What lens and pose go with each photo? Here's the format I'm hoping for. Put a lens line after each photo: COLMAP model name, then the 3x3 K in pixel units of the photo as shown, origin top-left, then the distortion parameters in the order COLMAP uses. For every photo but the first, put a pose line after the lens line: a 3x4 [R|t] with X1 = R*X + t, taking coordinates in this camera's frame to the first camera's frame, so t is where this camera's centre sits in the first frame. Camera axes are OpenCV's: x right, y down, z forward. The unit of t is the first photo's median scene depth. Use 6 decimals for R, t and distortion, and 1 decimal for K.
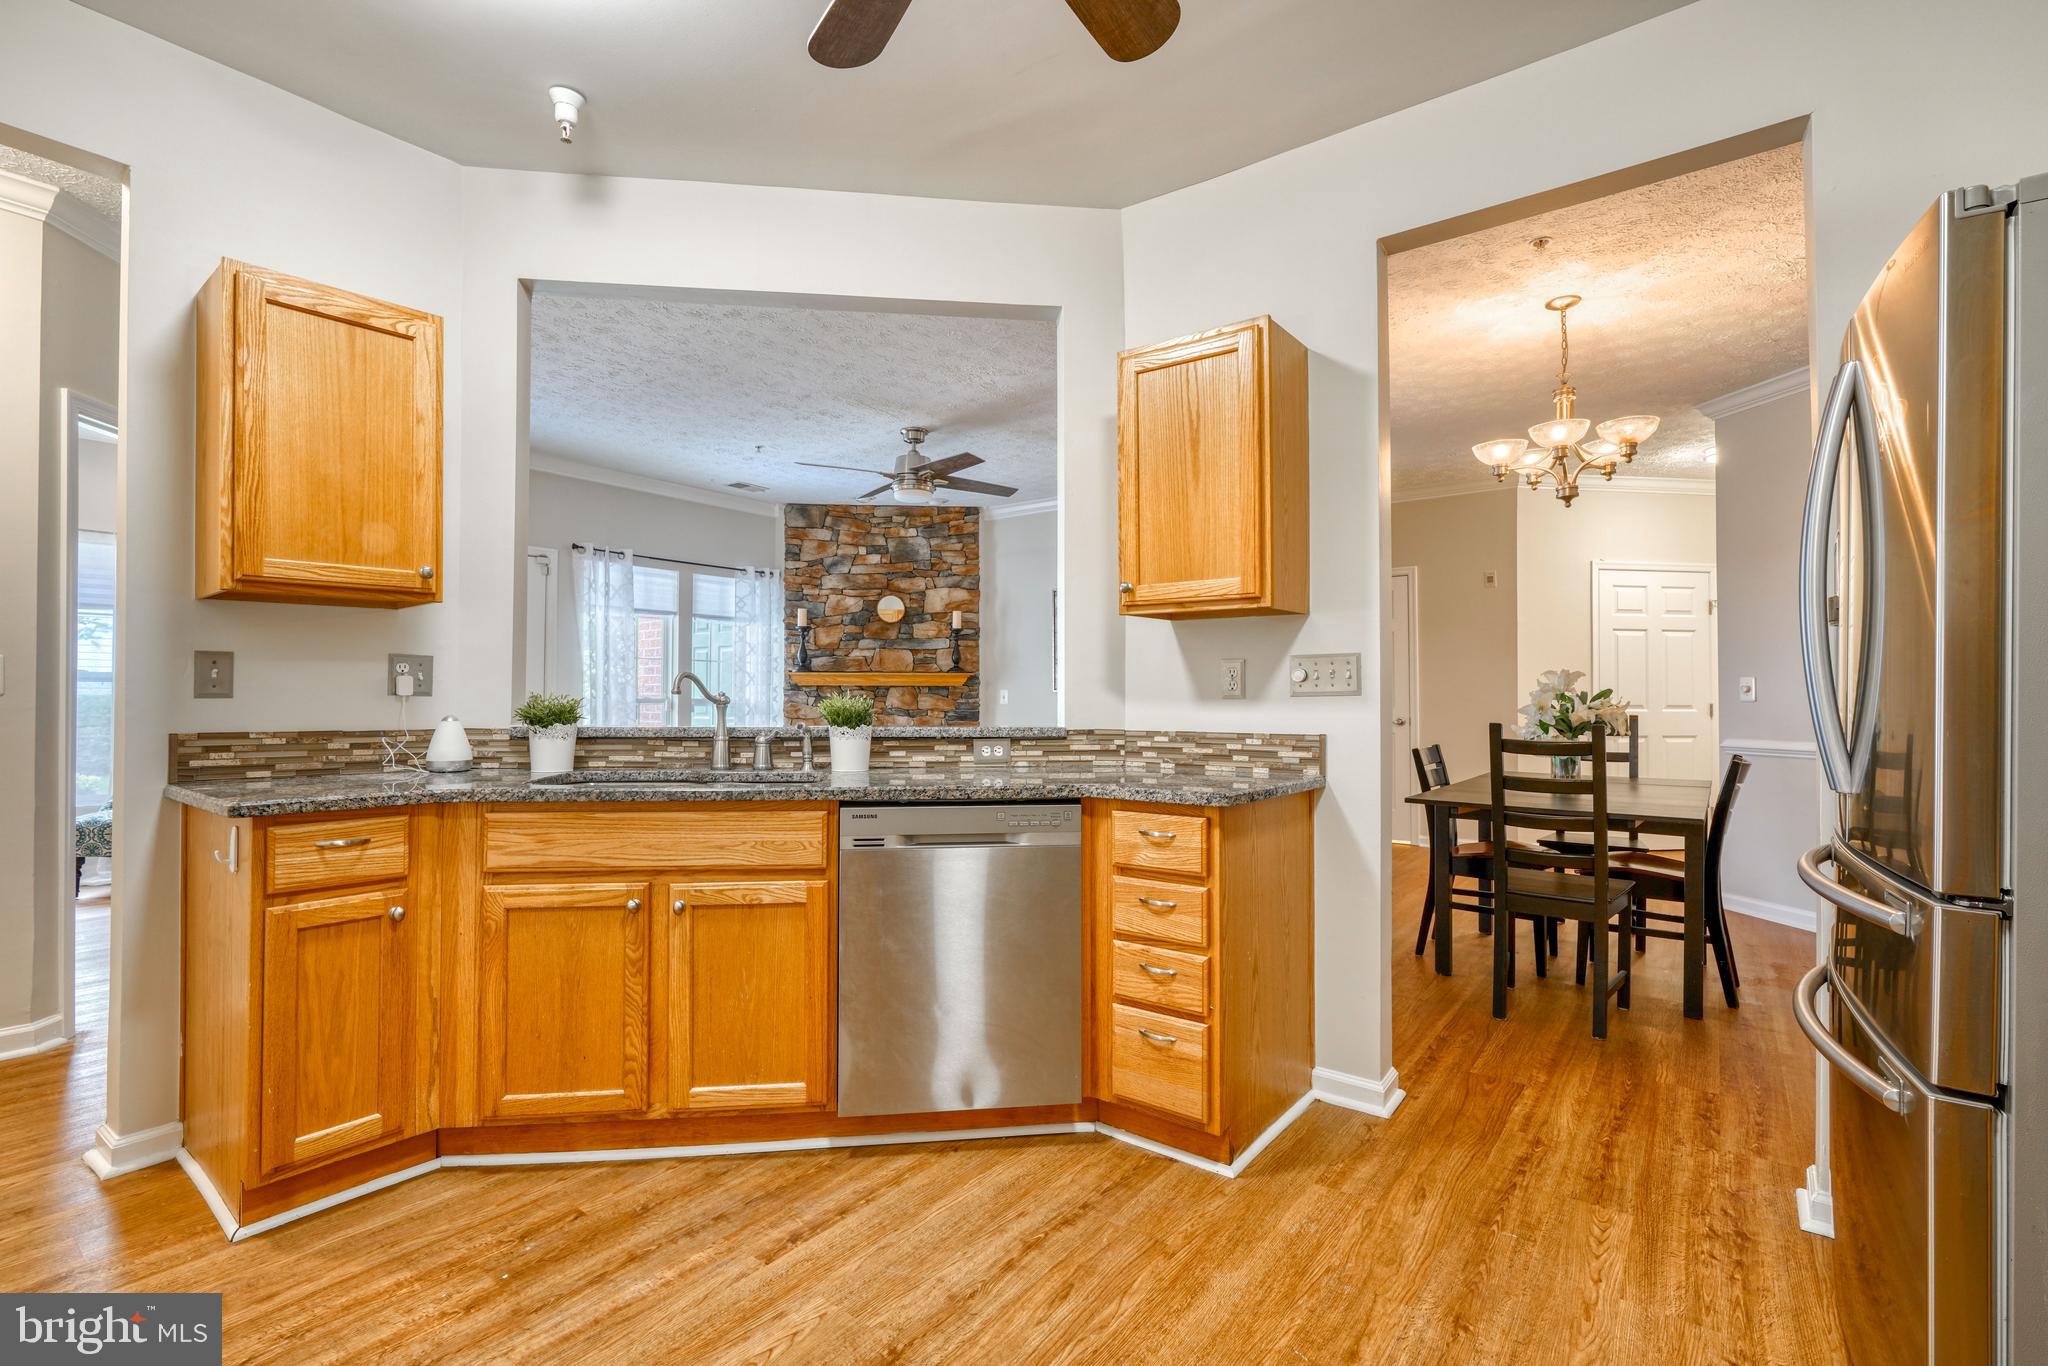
lens RADIAL K [[955.8, 0, 1025.6], [0, 955.8, 700.3], [0, 0, 1]] dist [-0.004414, 0.003806]
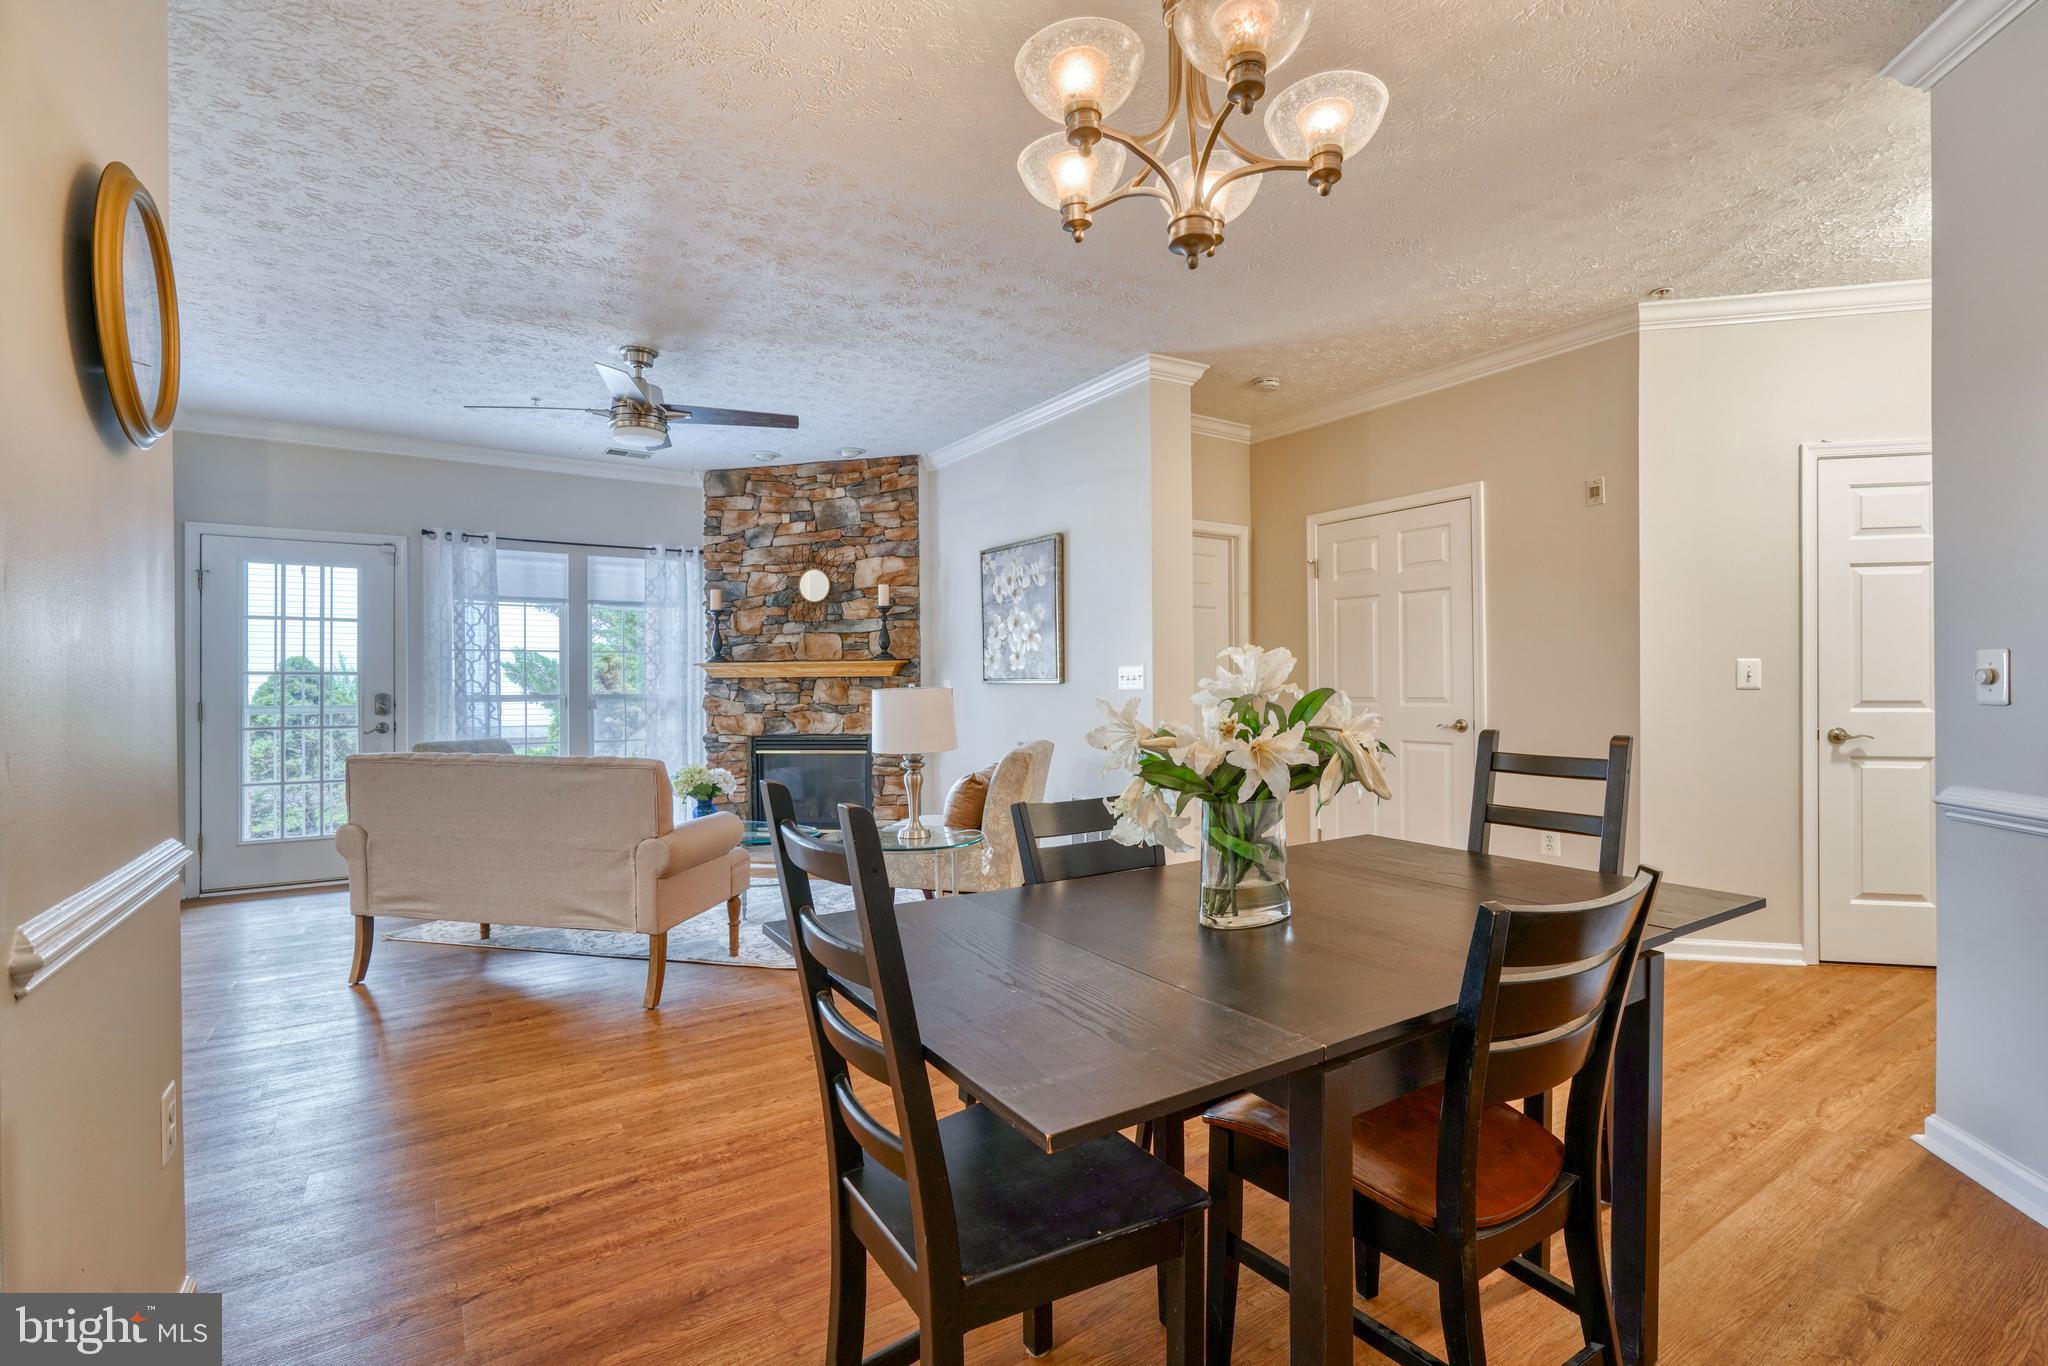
lens RADIAL K [[955.8, 0, 1025.3], [0, 955.8, 680.1], [0, 0, 1]] dist [-0.004414, 0.003806]
pose [[0.933209, -0.007604, -0.359254, 0.333280], [0.005797, 0.999965, -0.006106, -0.006502], [0.359287, 0.003616, 0.933220, 0.285813]]
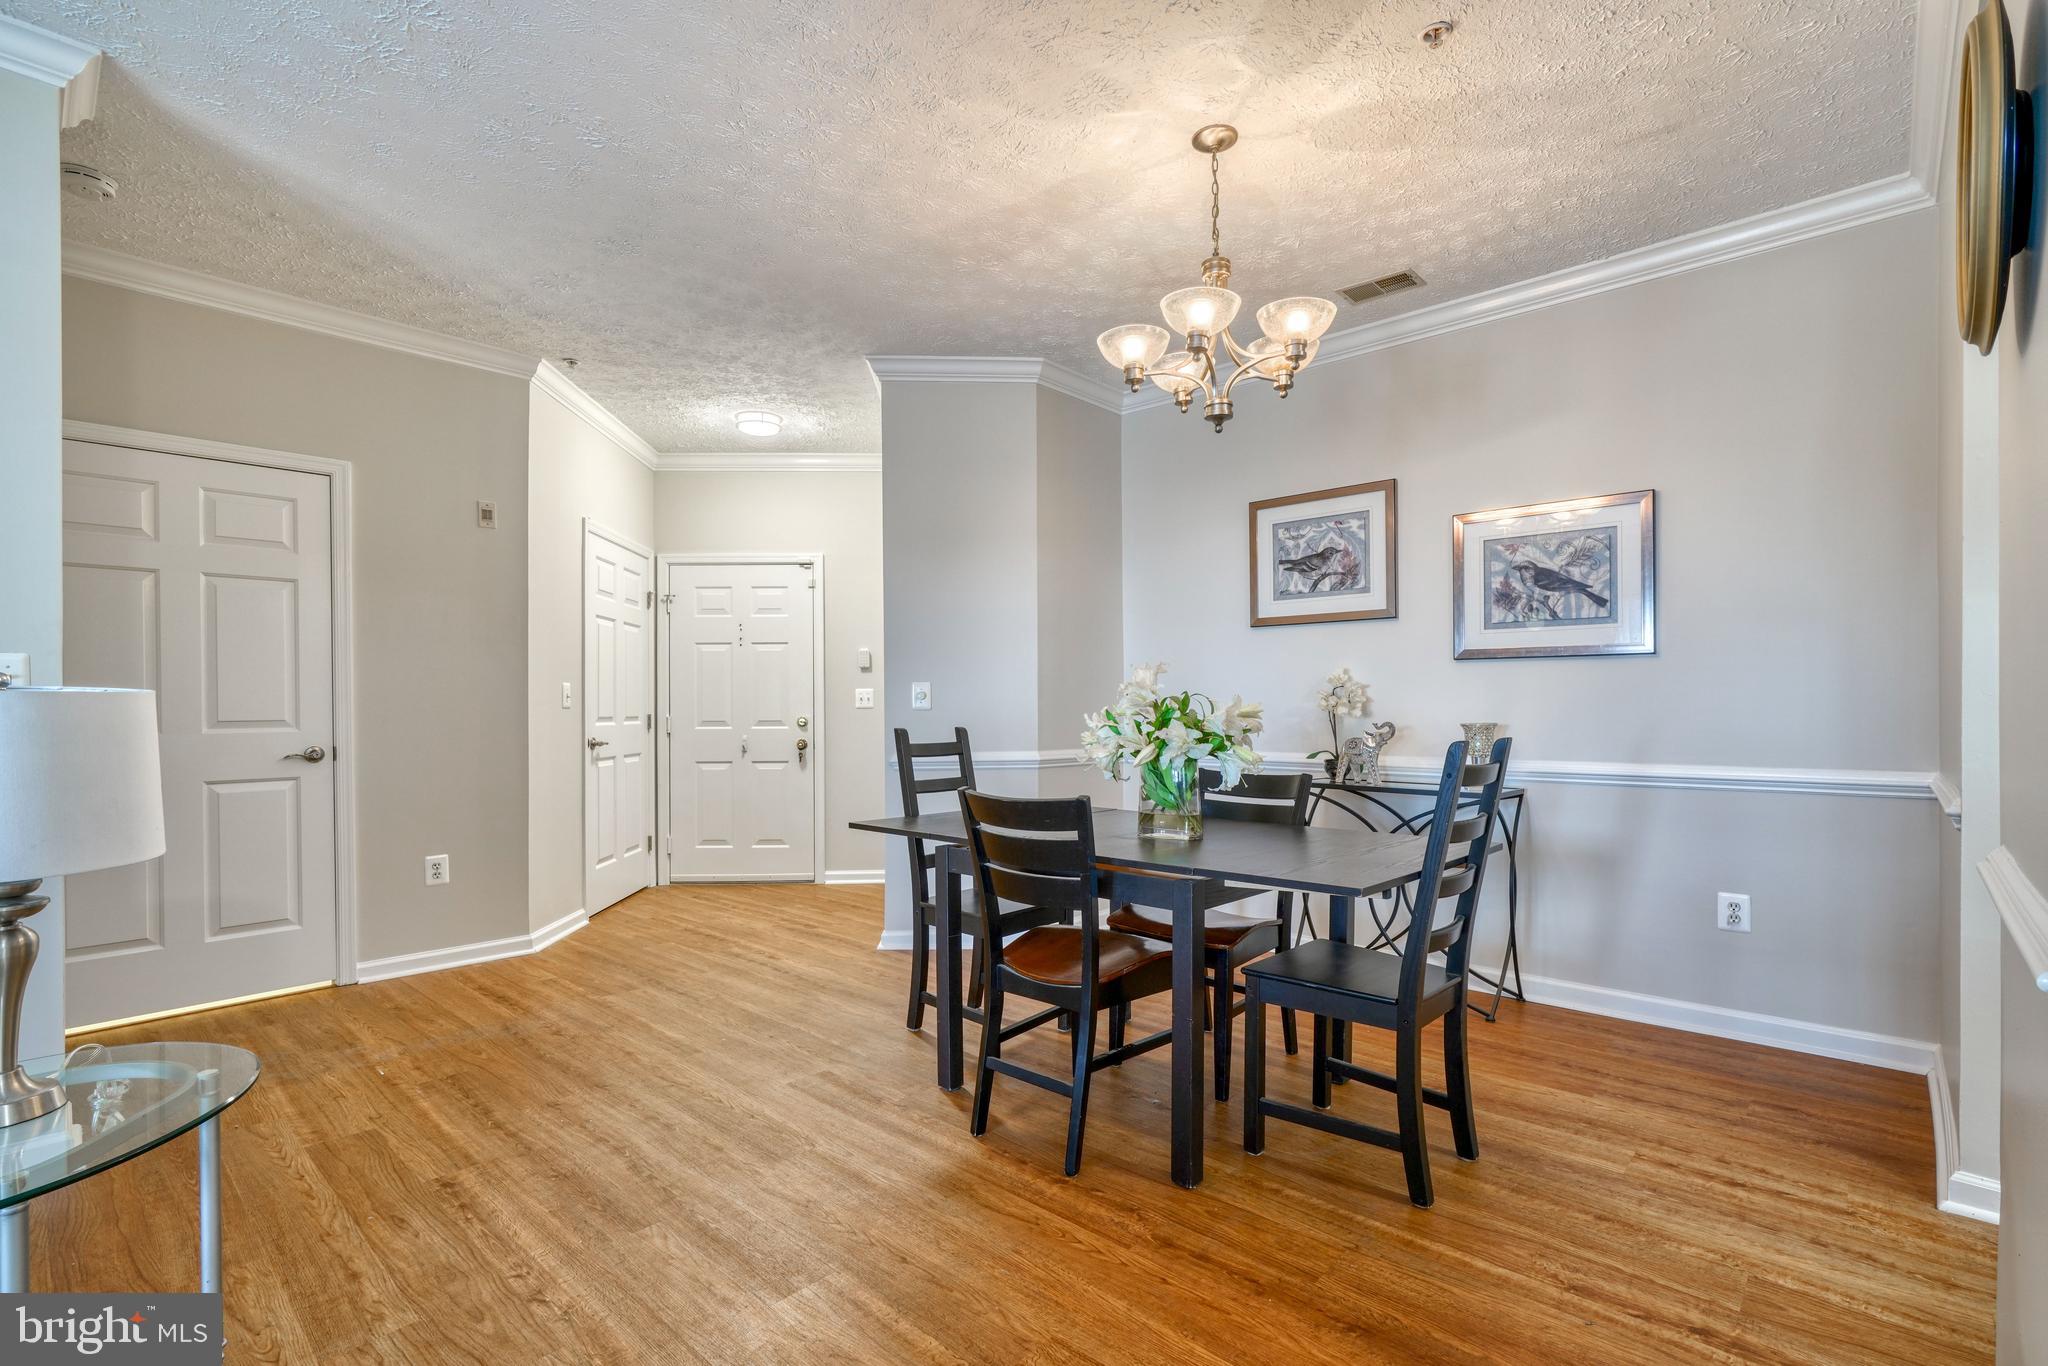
lens RADIAL K [[955.8, 0, 1019.6], [0, 955.8, 699.9], [0, 0, 1]] dist [-0.004414, 0.003806]
pose [[0.106788, 0.003331, 0.994276, -0.076147], [0.010848, 0.999931, -0.004515, -0.001591], [-0.994223, 0.011268, 0.106744, 0.541799]]
